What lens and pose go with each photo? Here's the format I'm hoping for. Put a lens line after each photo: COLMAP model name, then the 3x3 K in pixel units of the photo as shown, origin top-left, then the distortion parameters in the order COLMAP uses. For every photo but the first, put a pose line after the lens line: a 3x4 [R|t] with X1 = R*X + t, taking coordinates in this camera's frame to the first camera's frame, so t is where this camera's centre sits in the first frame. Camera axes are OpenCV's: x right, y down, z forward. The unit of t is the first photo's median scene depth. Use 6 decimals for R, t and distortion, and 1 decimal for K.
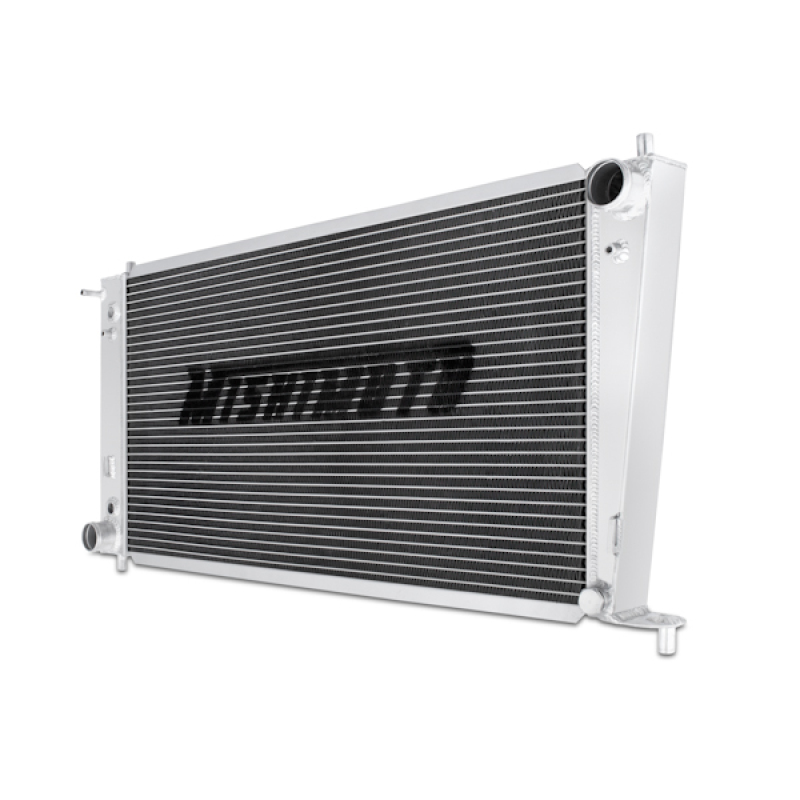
lens RADIAL K [[1063.7, 0, 378.6], [0, 1063.7, 433.6], [0, 0, 1]] dist [0.004491, 0.000000]
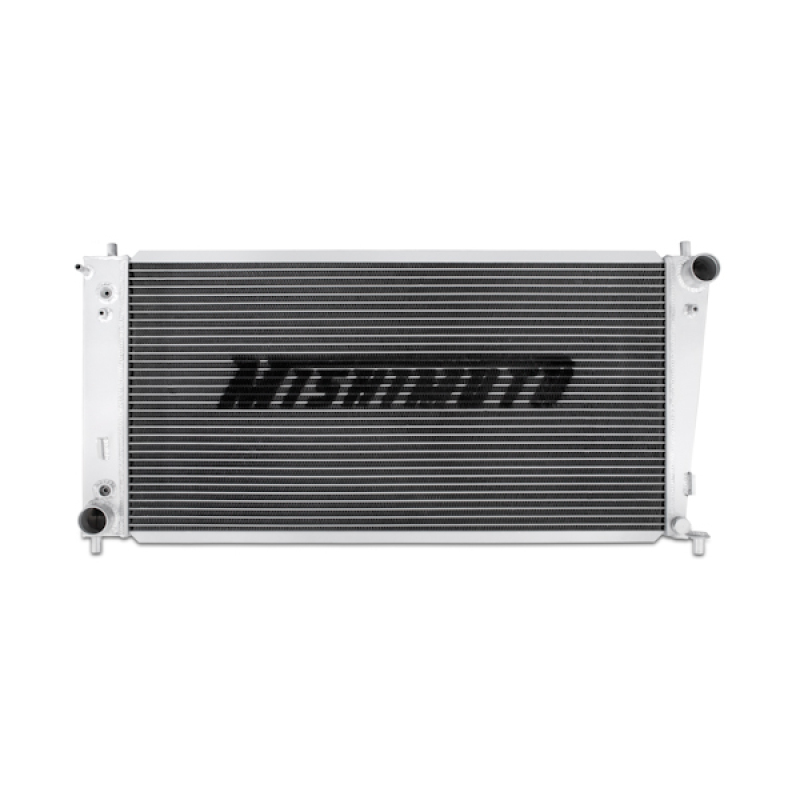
lens RADIAL K [[1063.7, 0, 395.8], [0, 1063.7, 404.1], [0, 0, 1]] dist [0.004491, 0.000000]
pose [[0.703052, 0.010432, 0.711062, -0.977753], [-0.013719, 0.999905, -0.001105, -0.016148], [-0.711006, -0.008978, 0.703129, 0.129344]]
